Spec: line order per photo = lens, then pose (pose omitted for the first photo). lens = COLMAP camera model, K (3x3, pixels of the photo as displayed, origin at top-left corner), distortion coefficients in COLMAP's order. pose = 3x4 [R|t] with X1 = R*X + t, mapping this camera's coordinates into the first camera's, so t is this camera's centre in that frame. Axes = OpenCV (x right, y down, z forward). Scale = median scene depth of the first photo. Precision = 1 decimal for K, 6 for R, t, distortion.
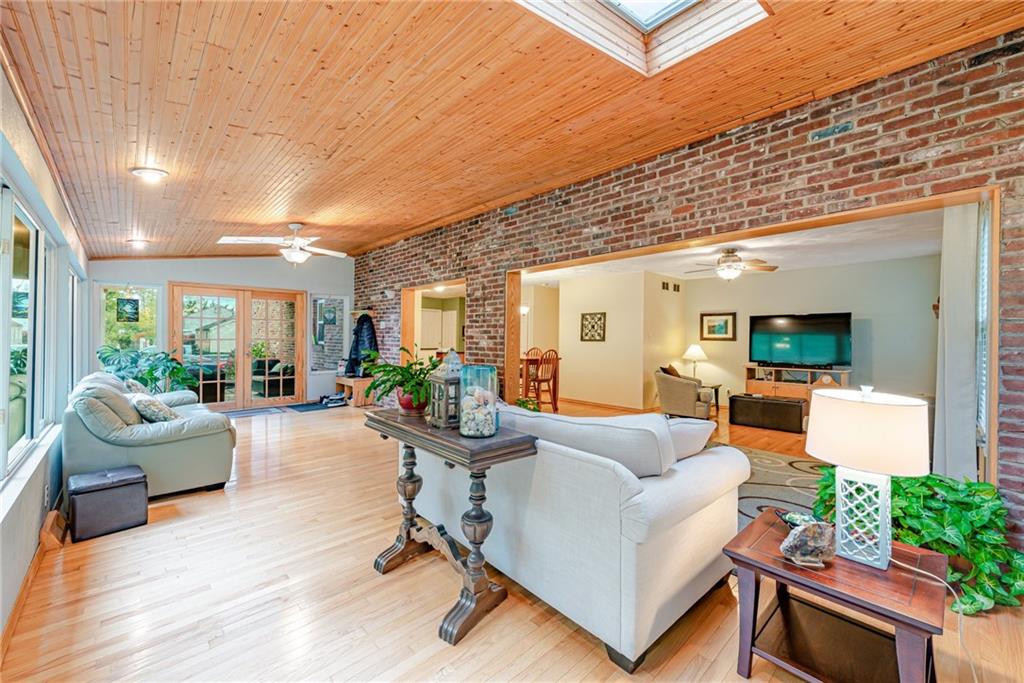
lens RADIAL K [[408.9, 0, 513.6], [0, 408.9, 338.3], [0, 0, 1]] dist [0.004276, -0.000597]
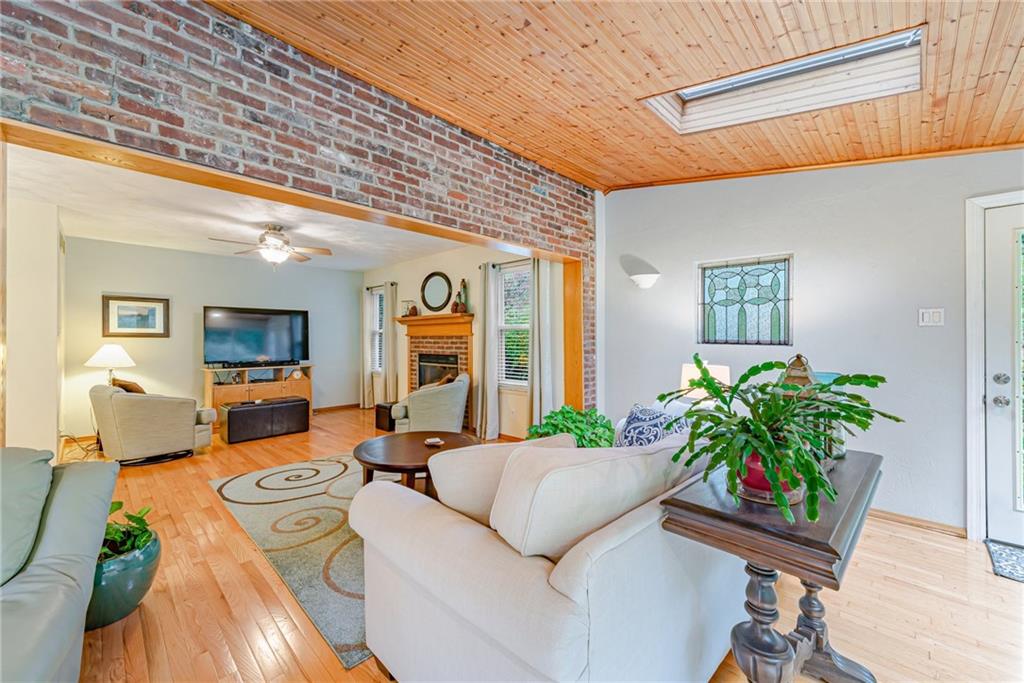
lens RADIAL K [[408.9, 0, 514.4], [0, 408.9, 338.2], [0, 0, 1]] dist [0.004276, -0.000597]
pose [[-0.057788, -0.010786, 0.998271, -0.444671], [-0.003928, 0.999936, 0.010577, -0.004747], [-0.998321, -0.003310, -0.057826, 0.807615]]
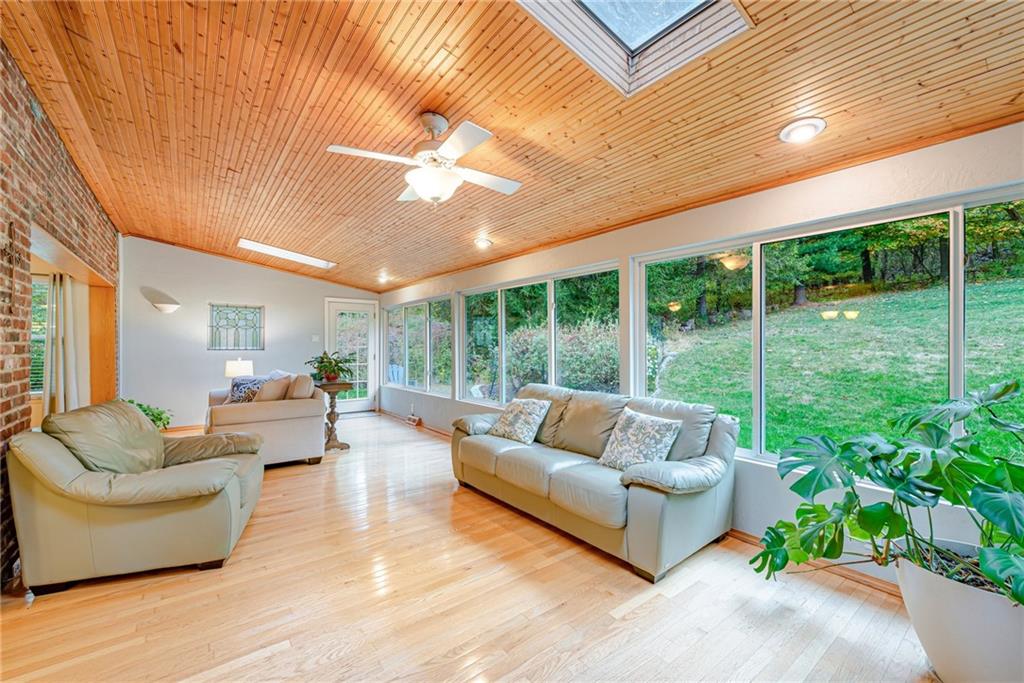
lens RADIAL K [[408.9, 0, 512.5], [0, 408.9, 345.3], [0, 0, 1]] dist [0.004276, -0.000597]
pose [[-0.996655, -0.002981, 0.081665, -0.815638], [-0.003255, 0.999990, -0.003219, -0.002024], [-0.081655, -0.003474, -0.996655, 1.797466]]
